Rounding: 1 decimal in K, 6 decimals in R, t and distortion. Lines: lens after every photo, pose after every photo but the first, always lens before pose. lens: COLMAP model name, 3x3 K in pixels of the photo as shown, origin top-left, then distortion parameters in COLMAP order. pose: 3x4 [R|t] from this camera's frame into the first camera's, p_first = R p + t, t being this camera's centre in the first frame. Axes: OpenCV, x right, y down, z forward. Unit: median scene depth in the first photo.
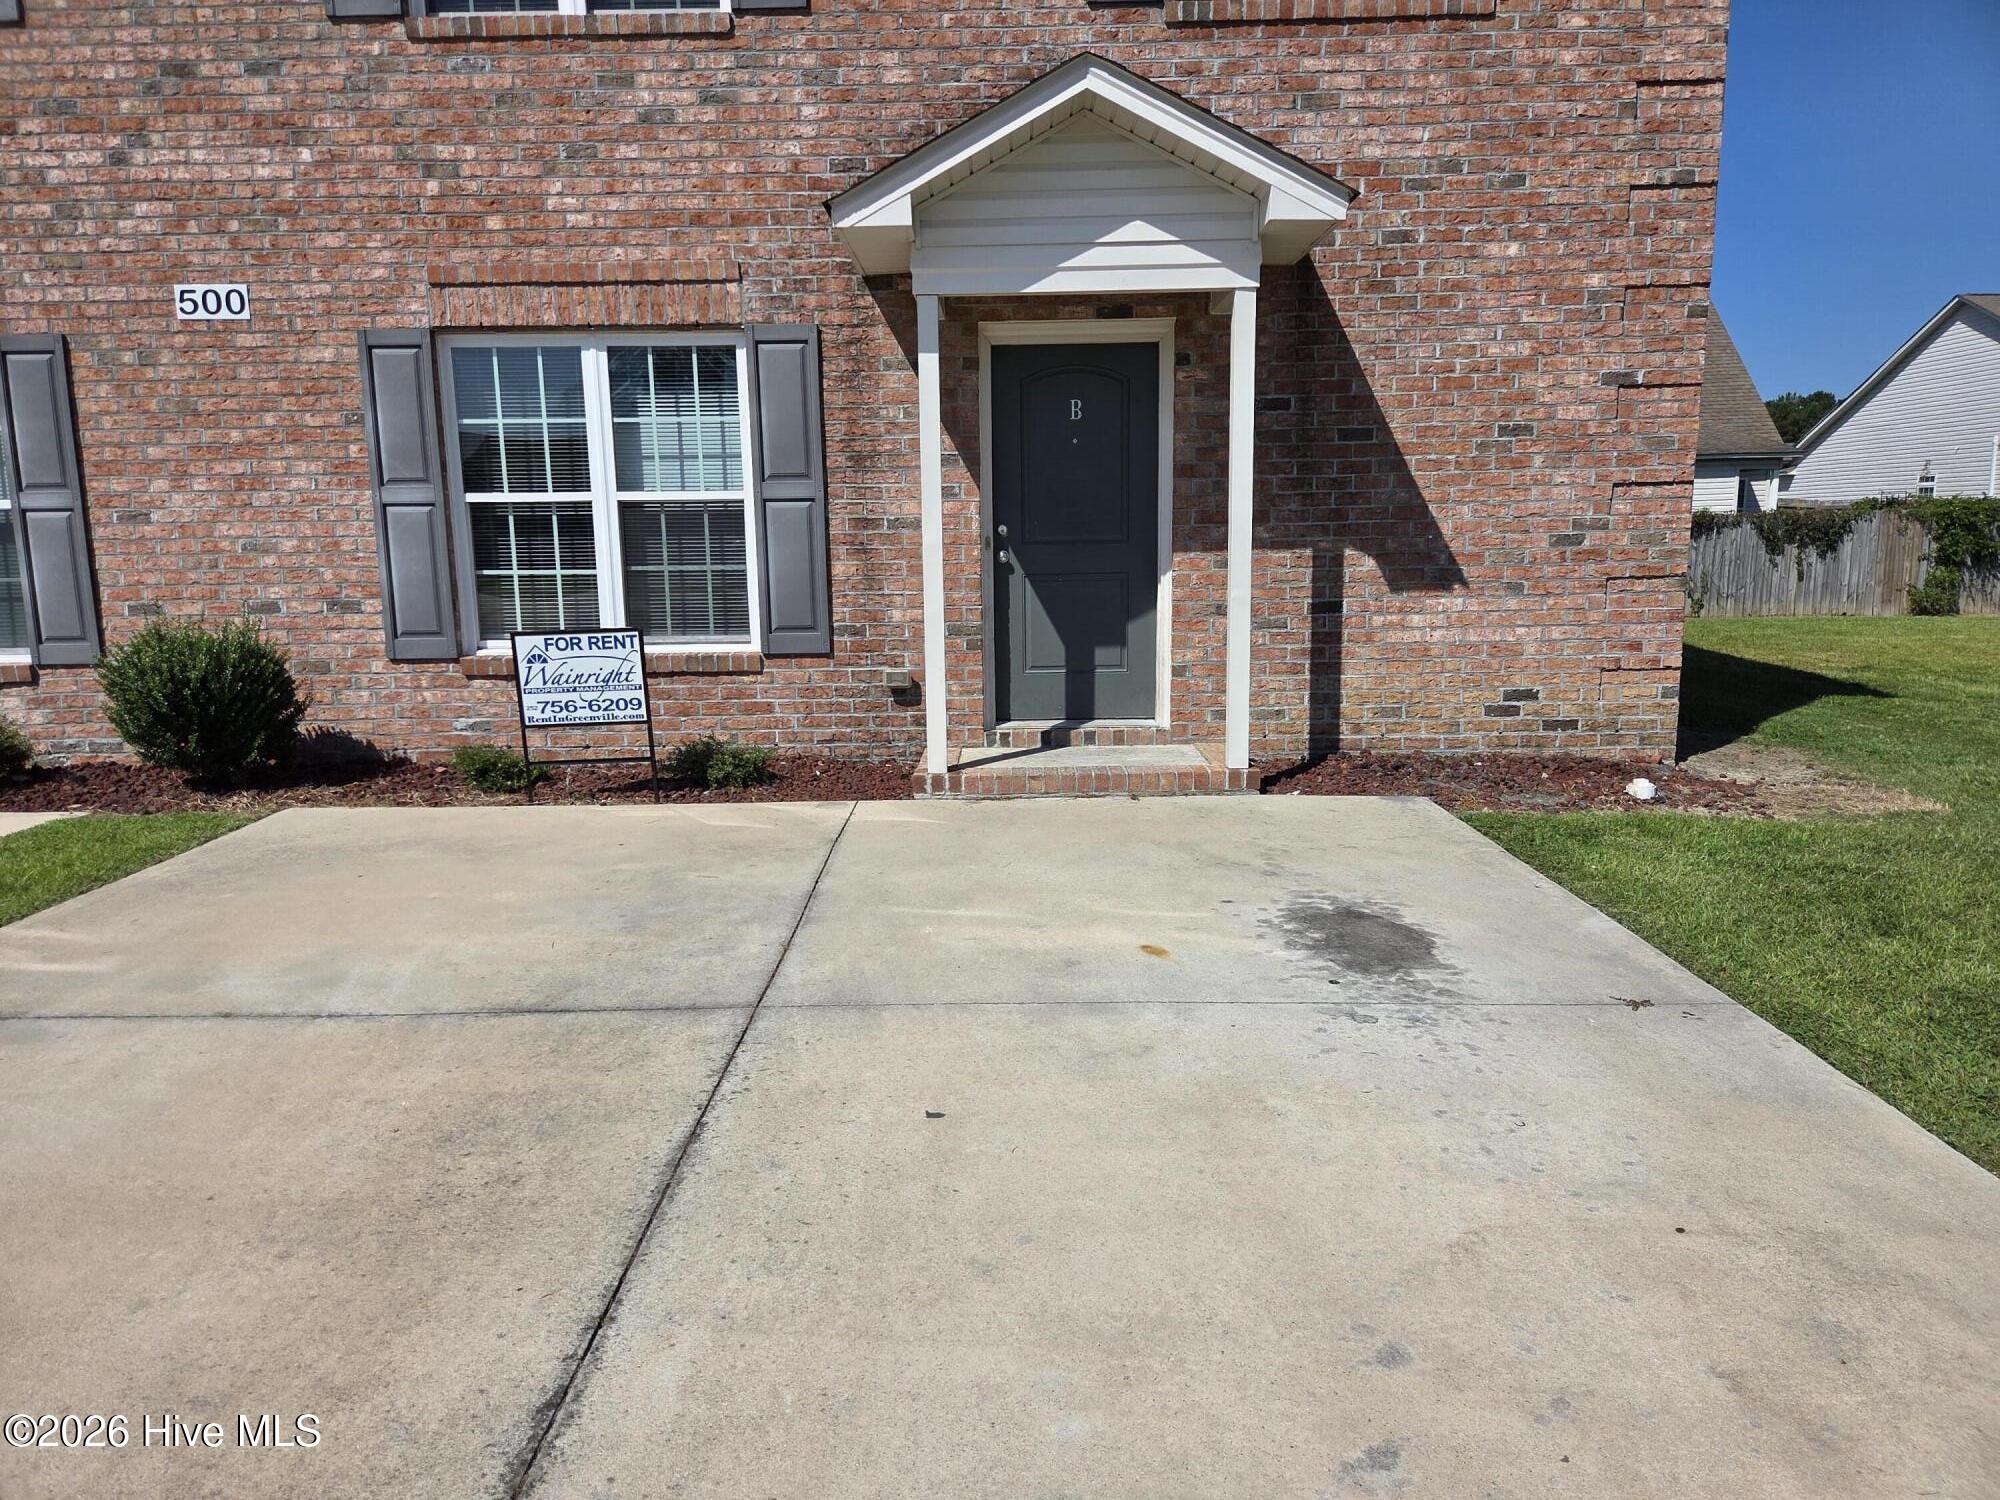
lens RADIAL K [[1353.8, 0, 989.0], [0, 1353.8, 785.1], [0, 0, 1]] dist [0.037471, -0.007173]
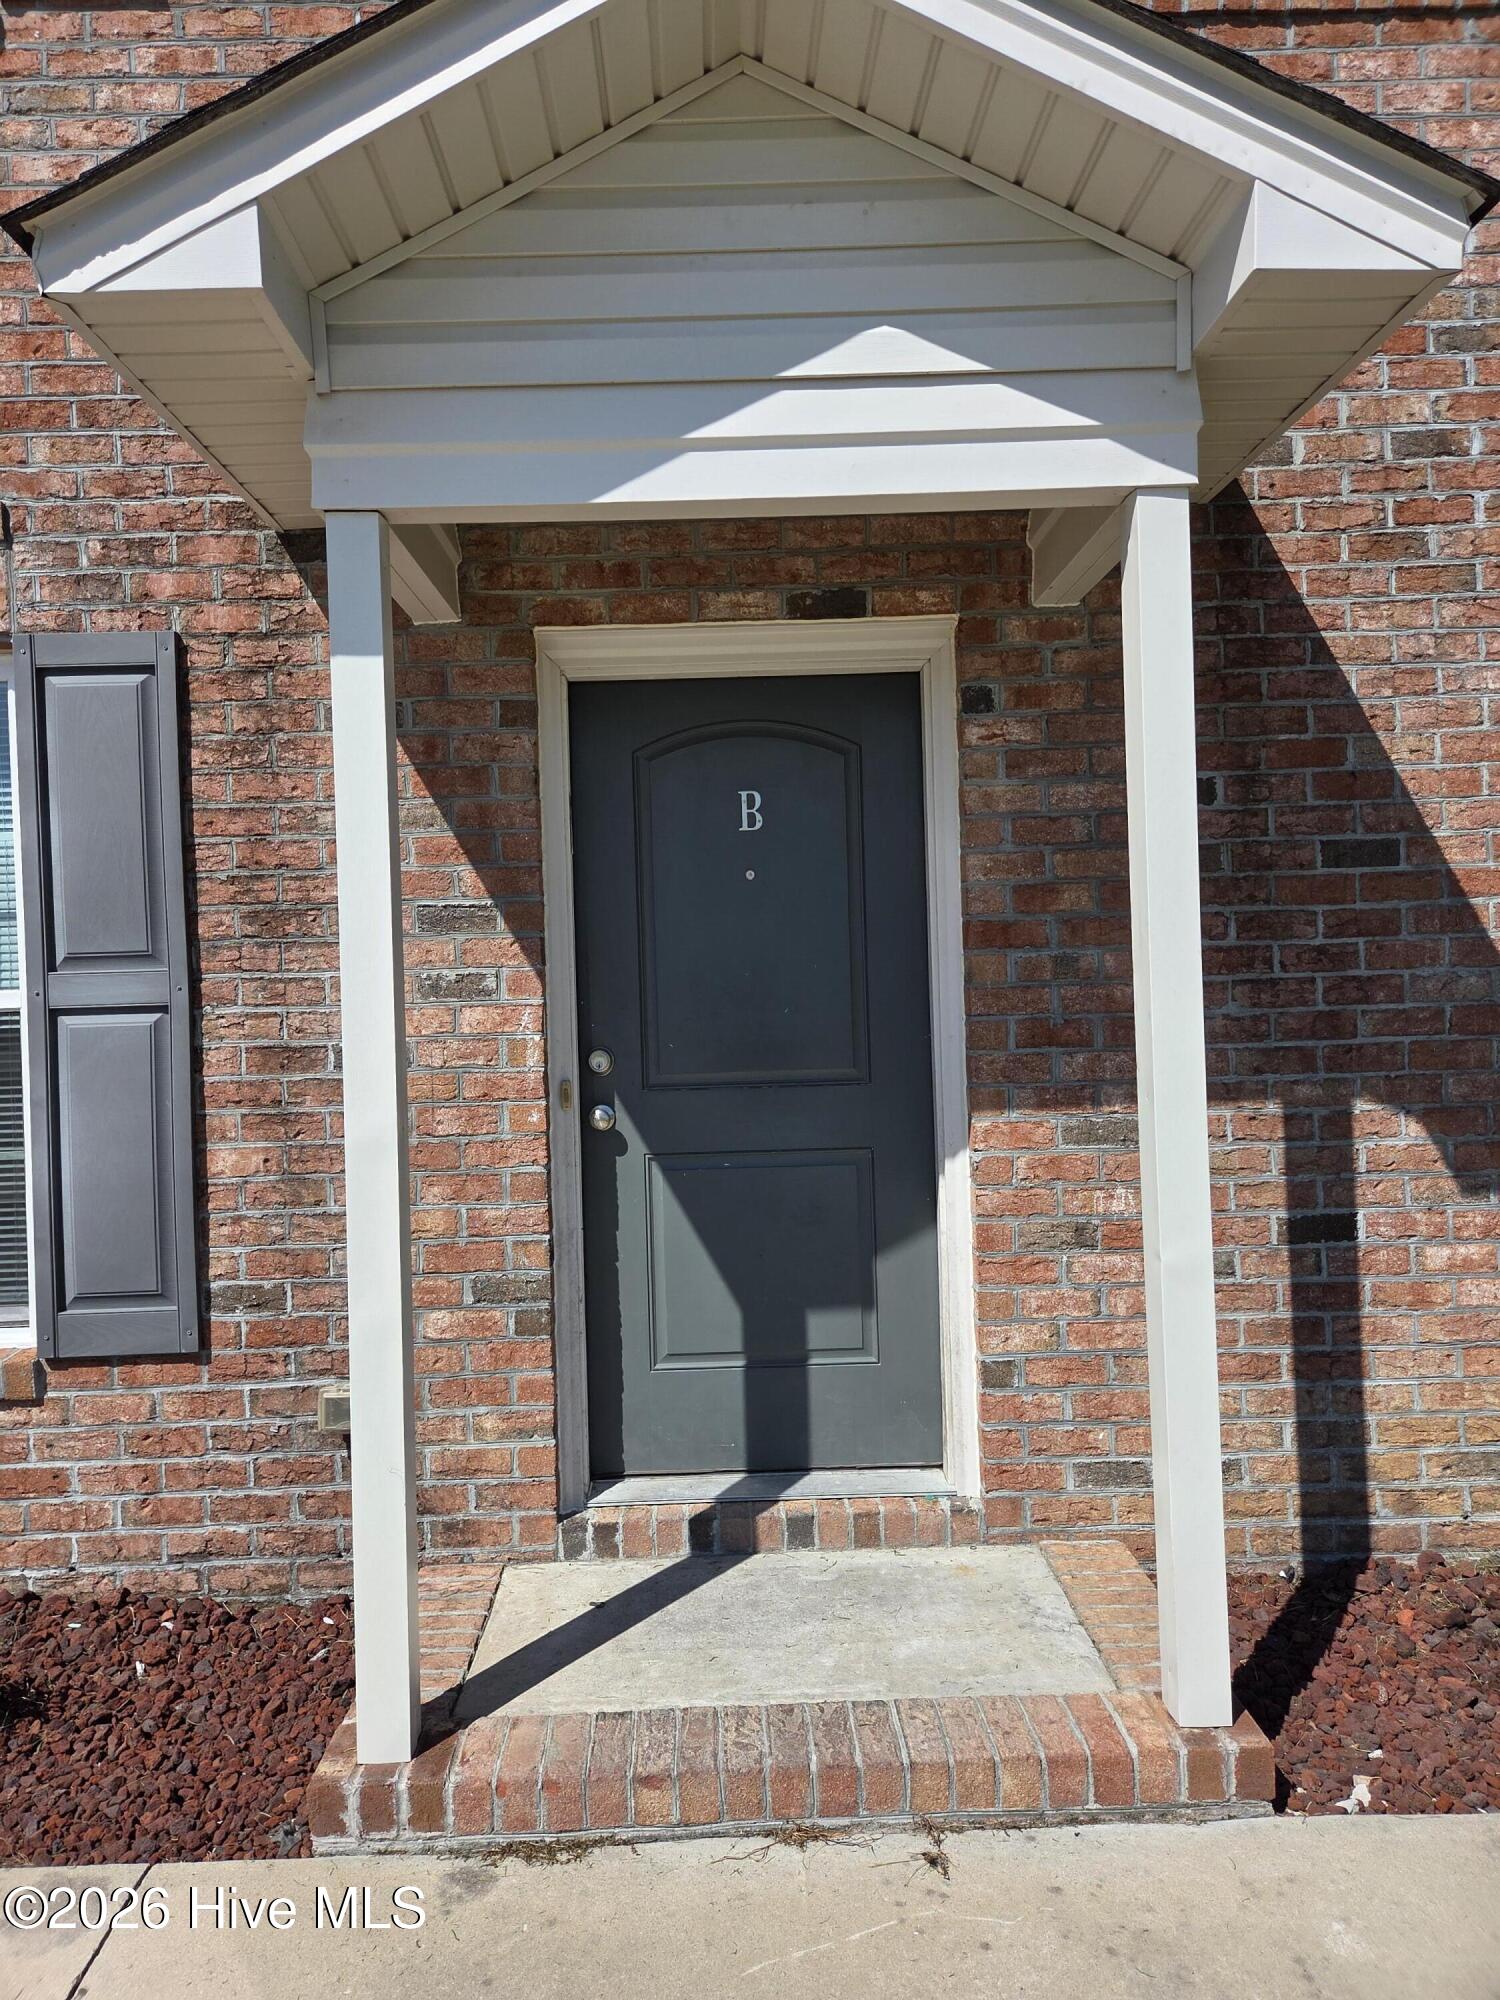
lens RADIAL K [[1353.8, 0, 745.5], [0, 1353.8, 994.2], [0, 0, 1]] dist [0.037471, -0.007173]
pose [[0.999193, -0.015602, 0.037006, 0.044735], [0.021644, 0.985386, -0.168958, -0.136968], [-0.033829, 0.169622, 0.984928, 0.558874]]
